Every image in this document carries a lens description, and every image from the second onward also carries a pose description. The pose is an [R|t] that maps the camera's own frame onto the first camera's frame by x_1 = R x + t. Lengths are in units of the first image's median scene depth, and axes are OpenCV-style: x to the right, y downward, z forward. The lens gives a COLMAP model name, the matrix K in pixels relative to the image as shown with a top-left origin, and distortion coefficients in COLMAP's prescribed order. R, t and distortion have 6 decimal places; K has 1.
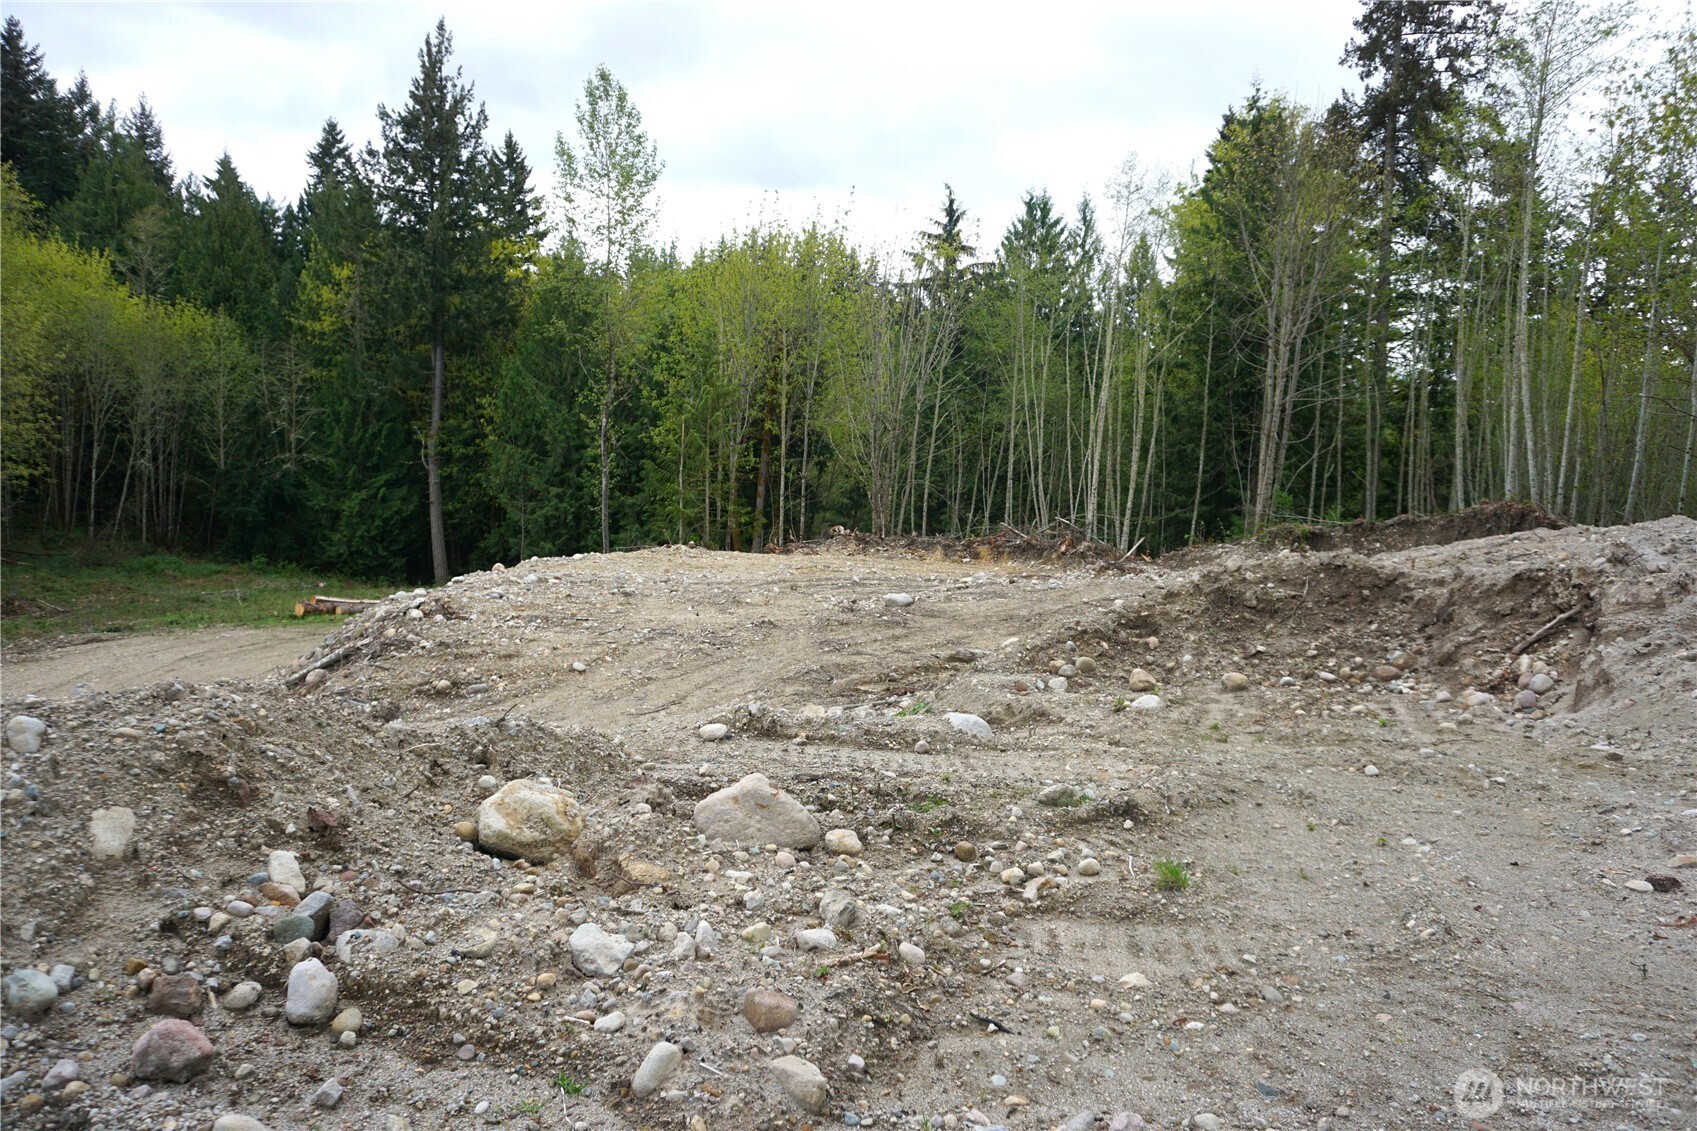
lens RADIAL K [[1250.9, 0, 843.2], [0, 1250.9, 568.5], [0, 0, 1]] dist [-0.021203, 0.018934]
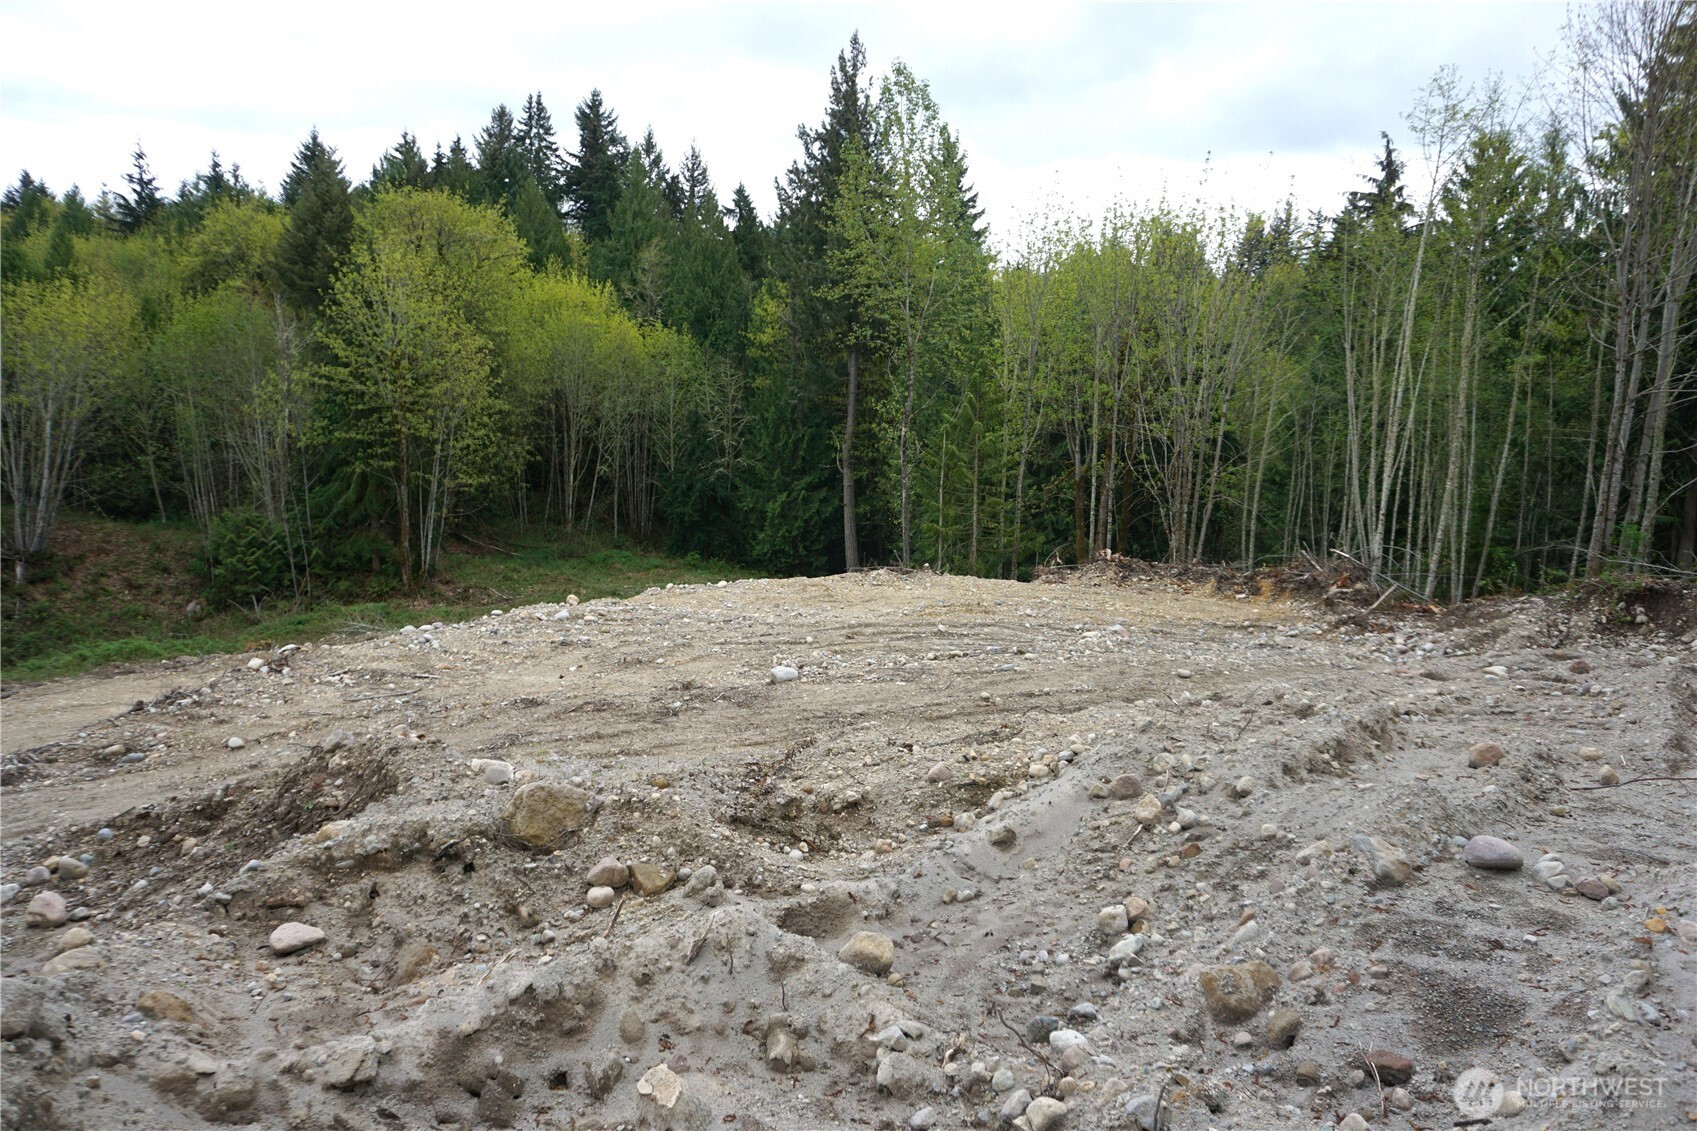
lens RADIAL K [[1252.4, 0, 844.1], [0, 1252.4, 526.1], [0, 0, 1]] dist [-0.001398, 0.004622]
pose [[0.880187, 0.020059, -0.474203, 0.161360], [-0.031431, 0.999377, -0.016066, -0.019598], [0.473585, 0.029046, 0.880269, 0.099101]]
